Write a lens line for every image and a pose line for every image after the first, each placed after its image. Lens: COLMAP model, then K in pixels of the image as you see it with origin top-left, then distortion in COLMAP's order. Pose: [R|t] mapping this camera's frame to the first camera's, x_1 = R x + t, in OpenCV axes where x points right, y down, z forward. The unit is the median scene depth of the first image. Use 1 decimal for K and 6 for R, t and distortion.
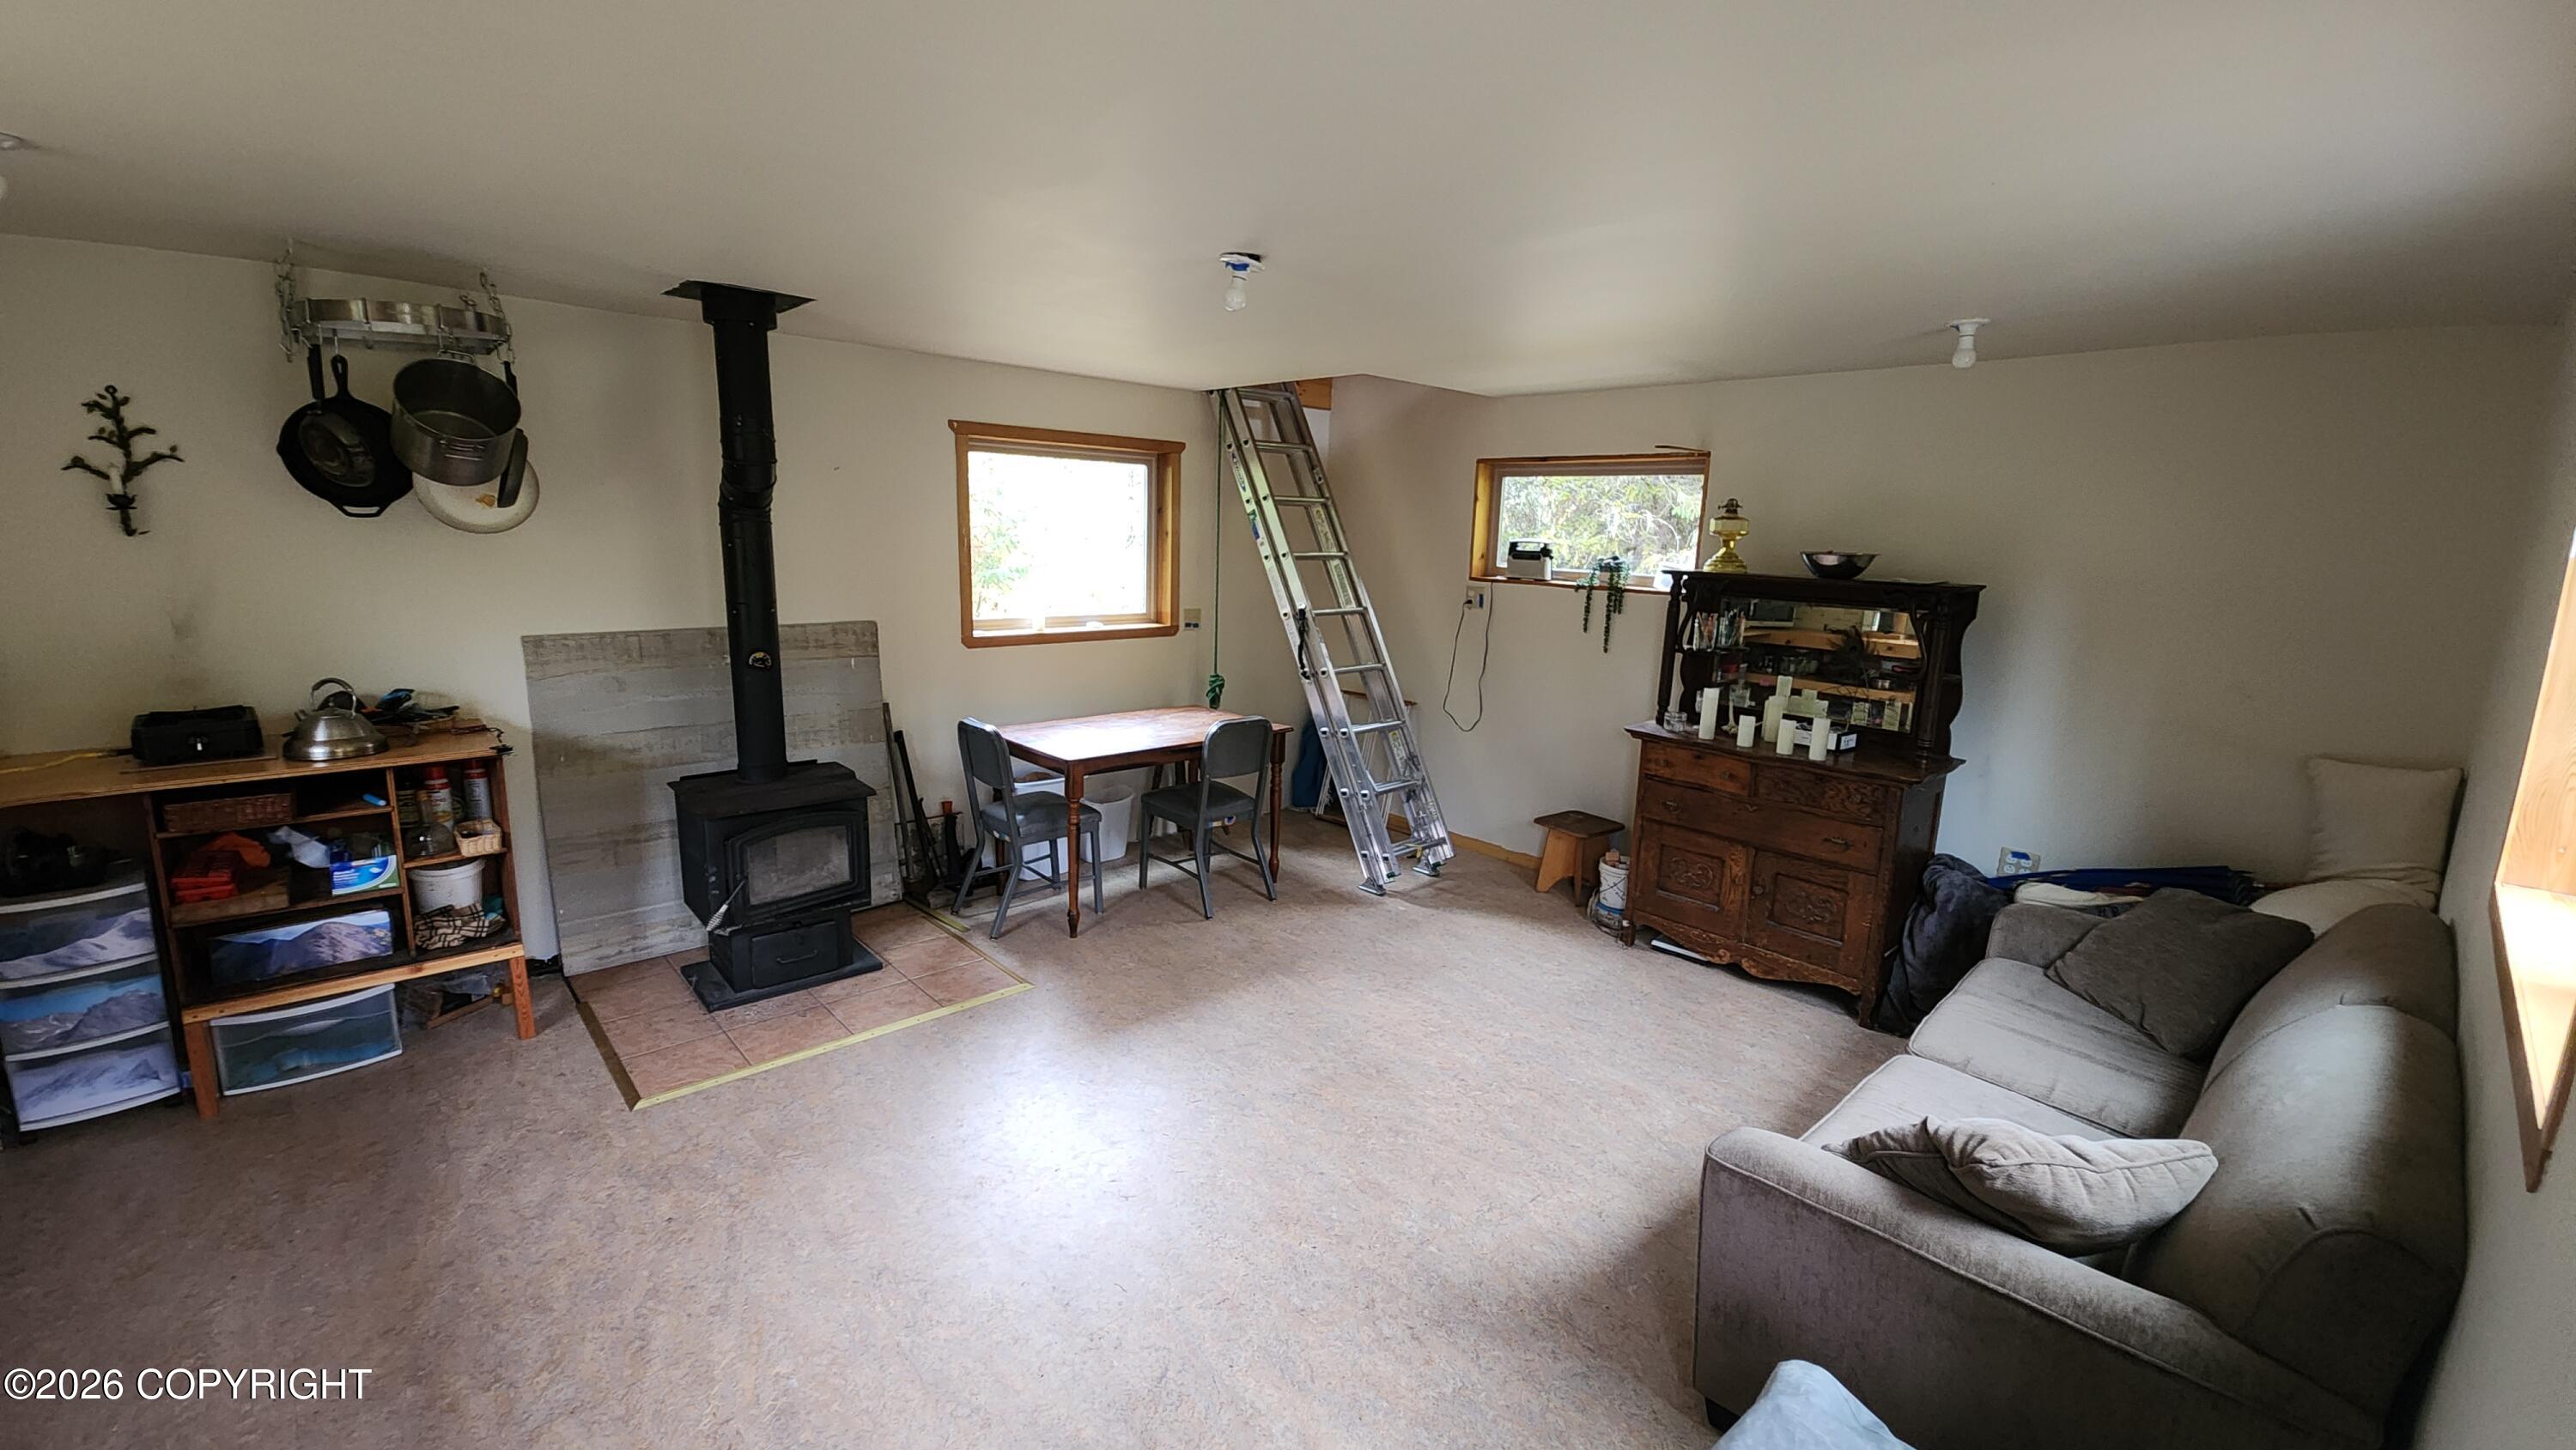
lens RADIAL K [[1033.2, 0, 1285.1], [0, 1033.2, 720.5], [0, 0, 1]] dist [0.001453, -0.002587]
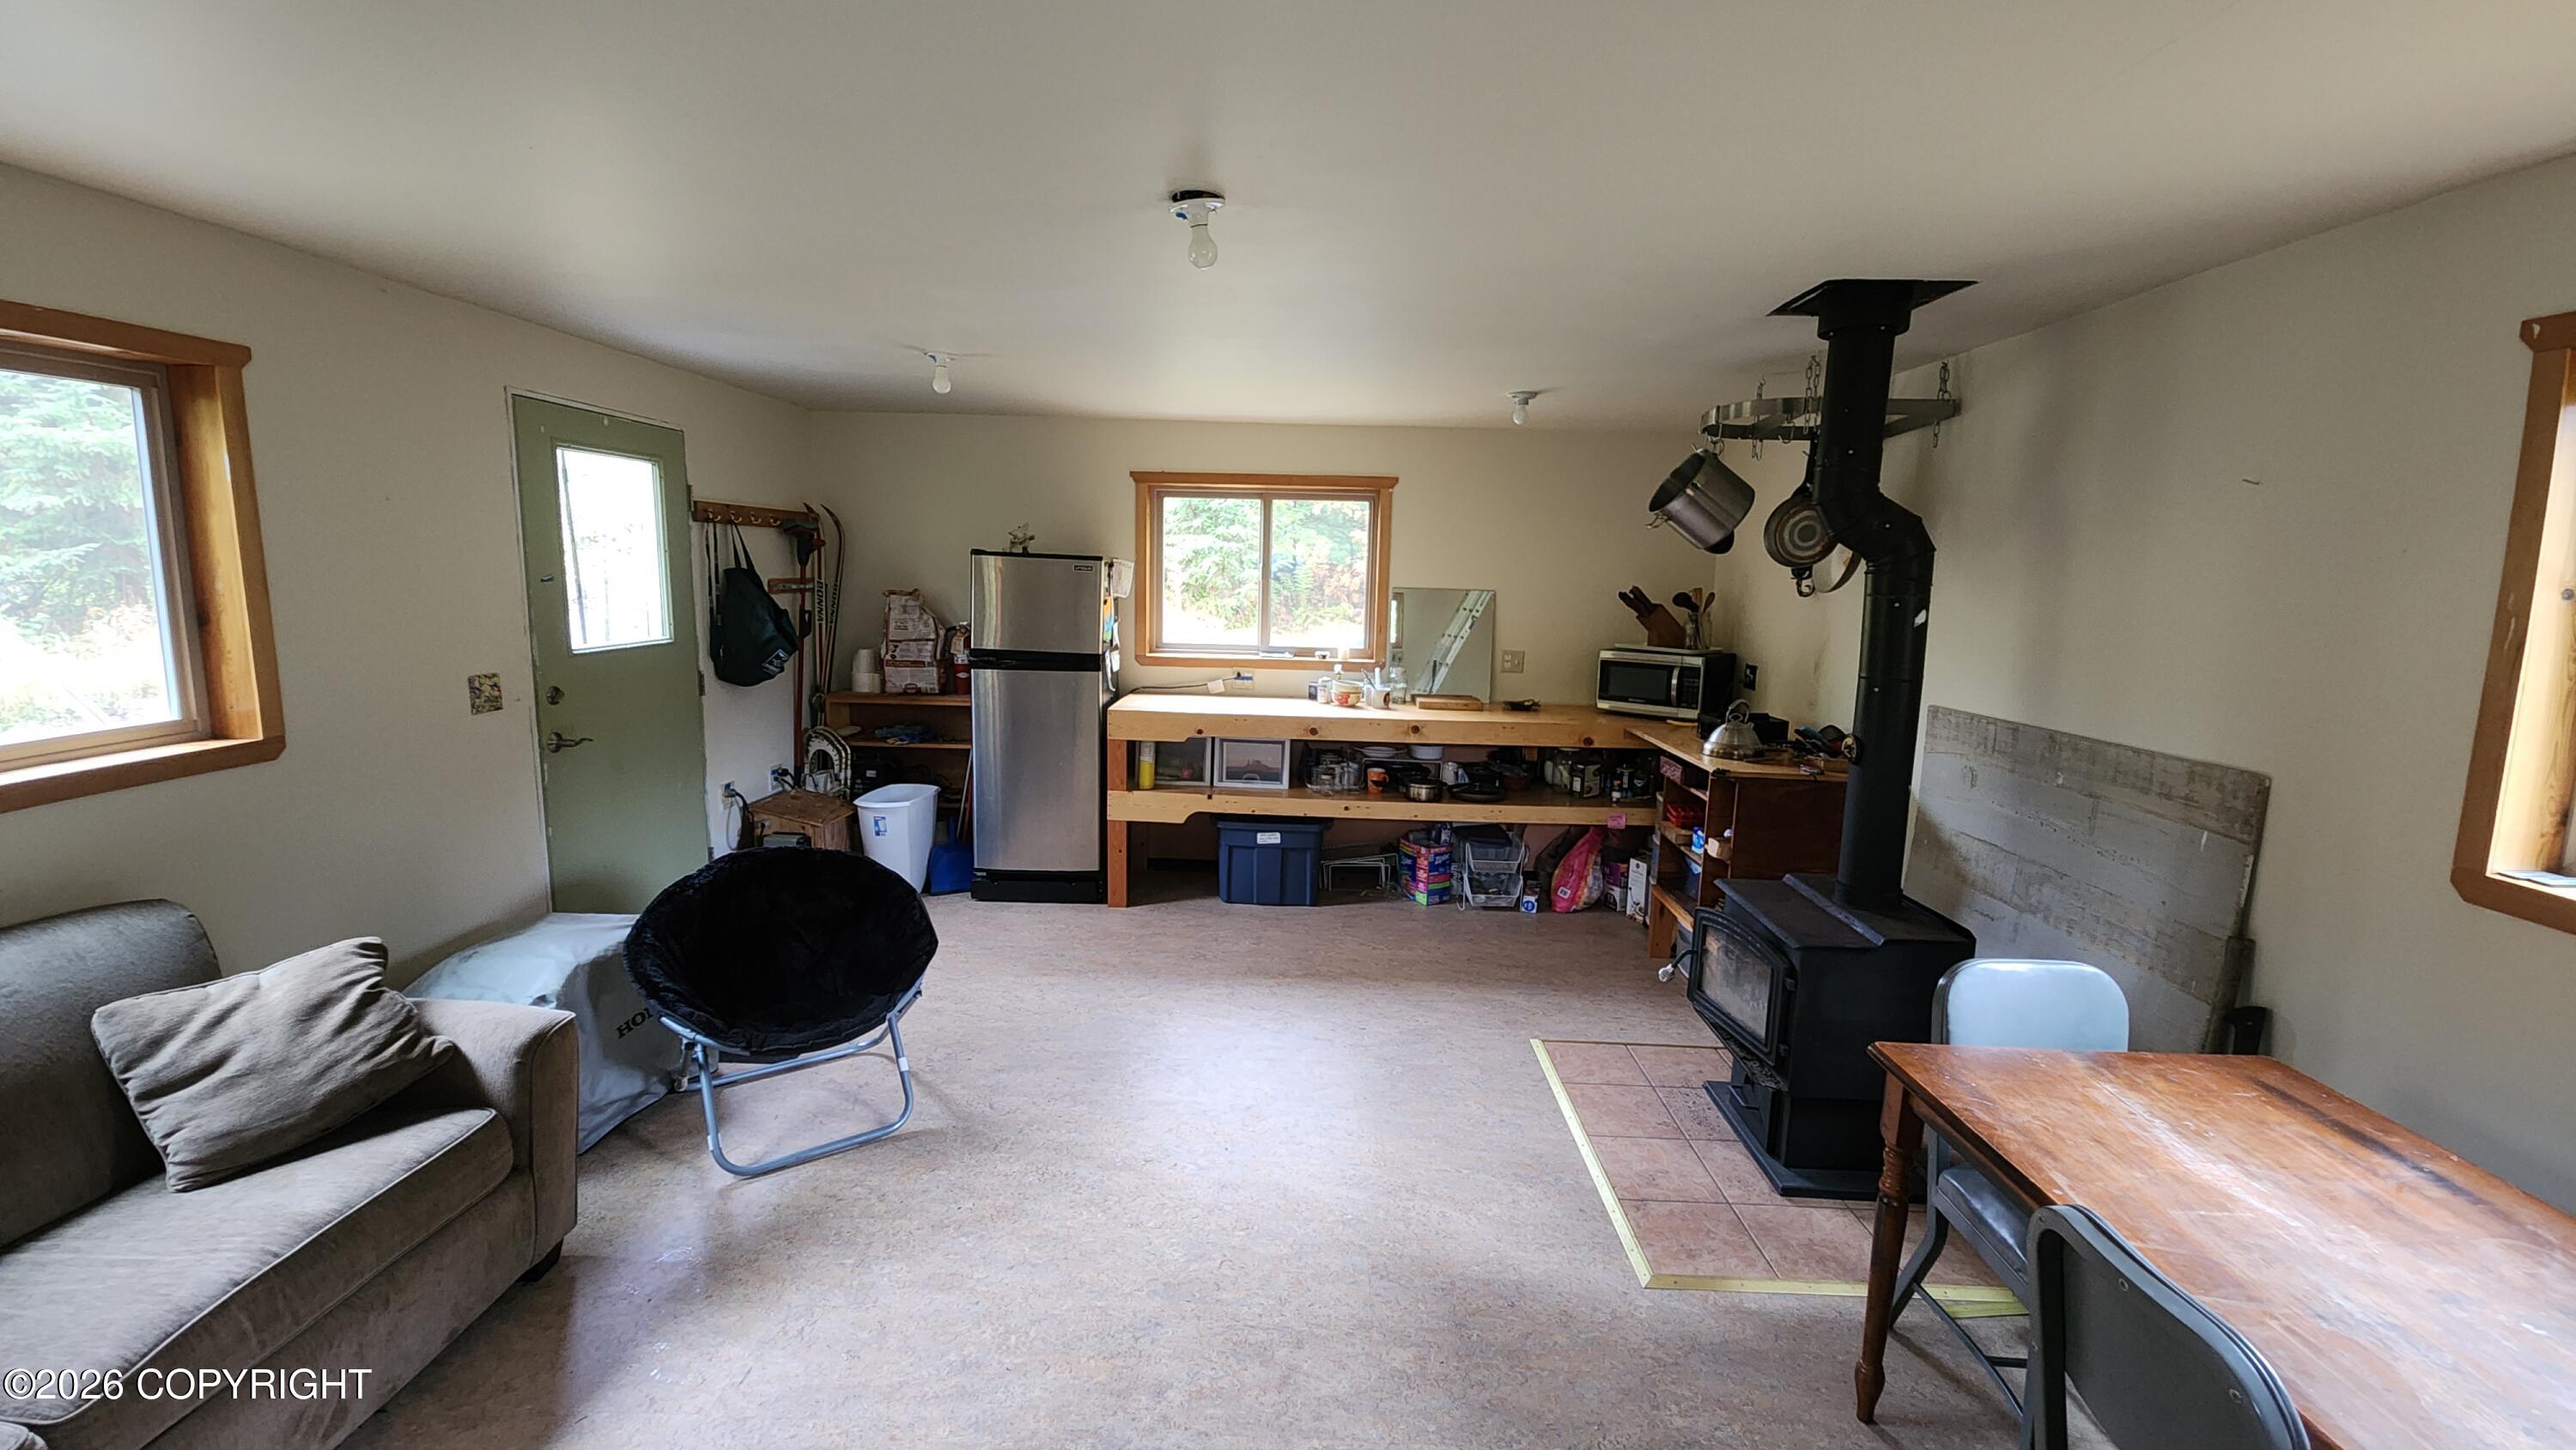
lens RADIAL K [[1033.2, 0, 1285.1], [0, 1033.2, 720.5], [0, 0, 1]] dist [0.001453, -0.002587]
pose [[-0.697652, 0.057050, -0.714161, 0.287569], [-0.176430, 0.952445, 0.248437, -0.159593], [0.694373, 0.299322, -0.654410, 0.973478]]
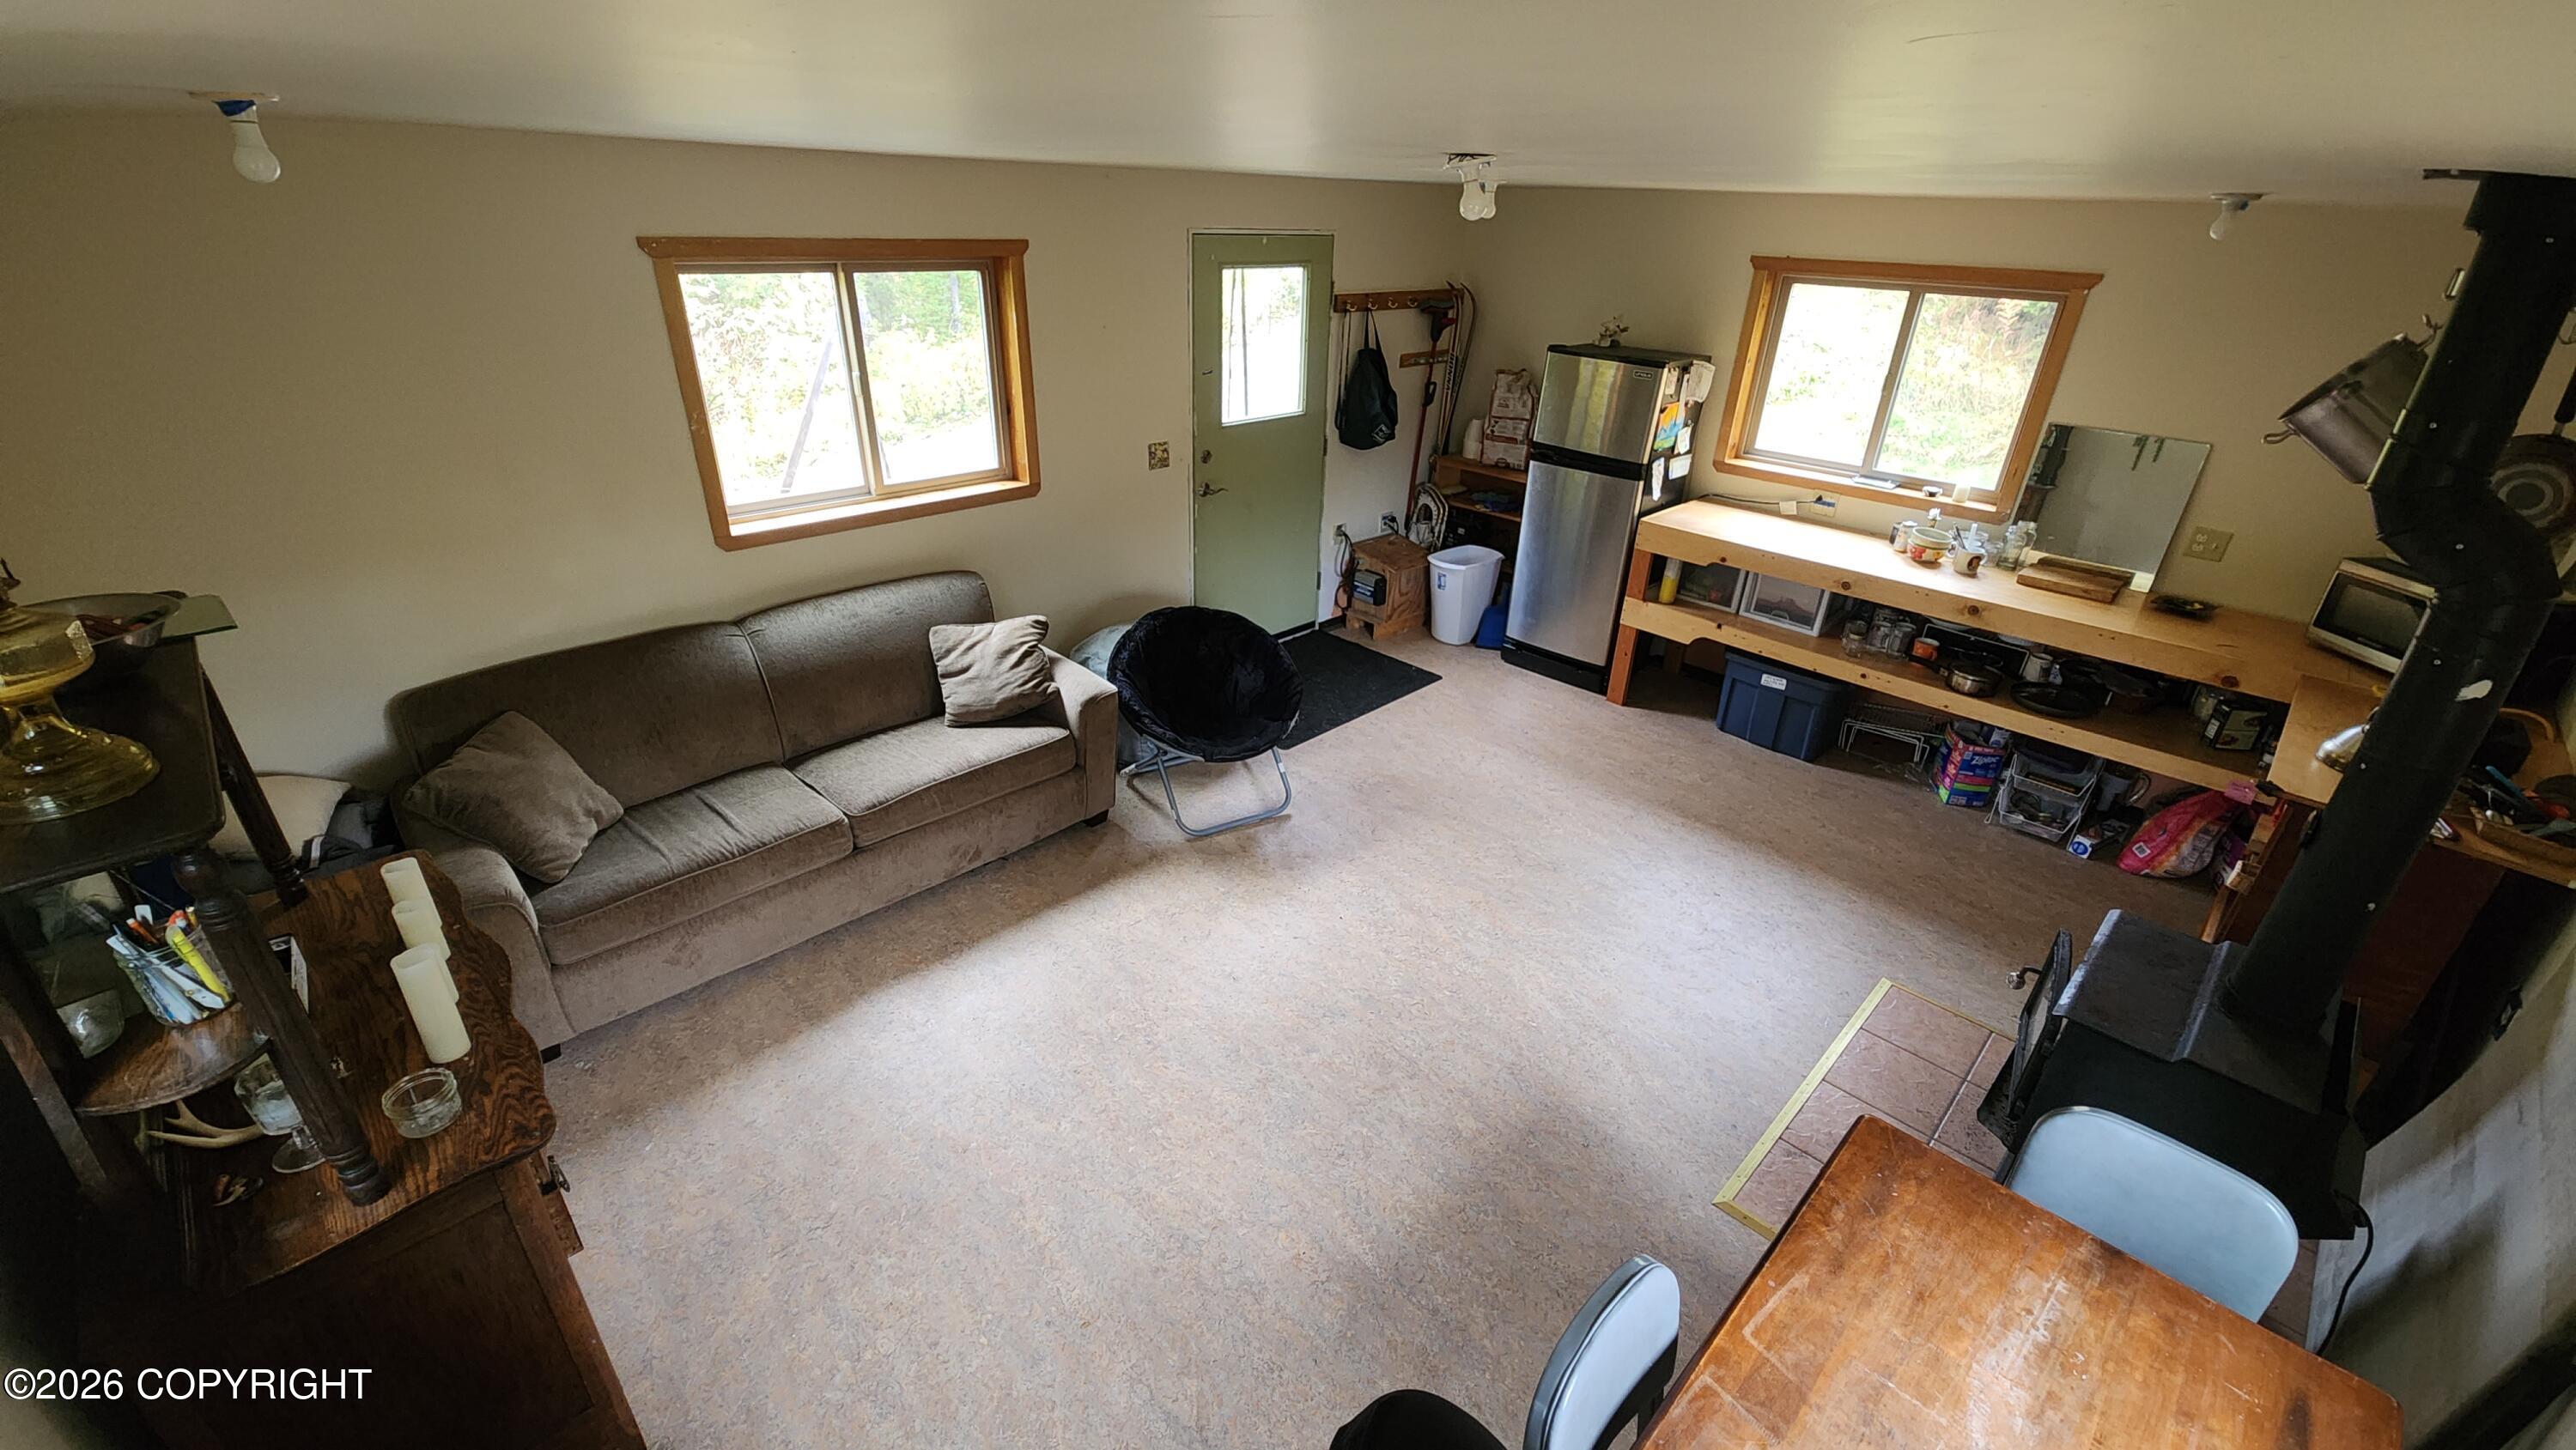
lens RADIAL K [[1033.2, 0, 1285.1], [0, 1033.2, 720.5], [0, 0, 1]] dist [0.001453, -0.002587]
pose [[-0.997396, -0.040179, -0.059892, 0.083031], [-0.068120, 0.797578, 0.599358, -0.334206], [0.023687, 0.601877, -0.798238, 1.137628]]
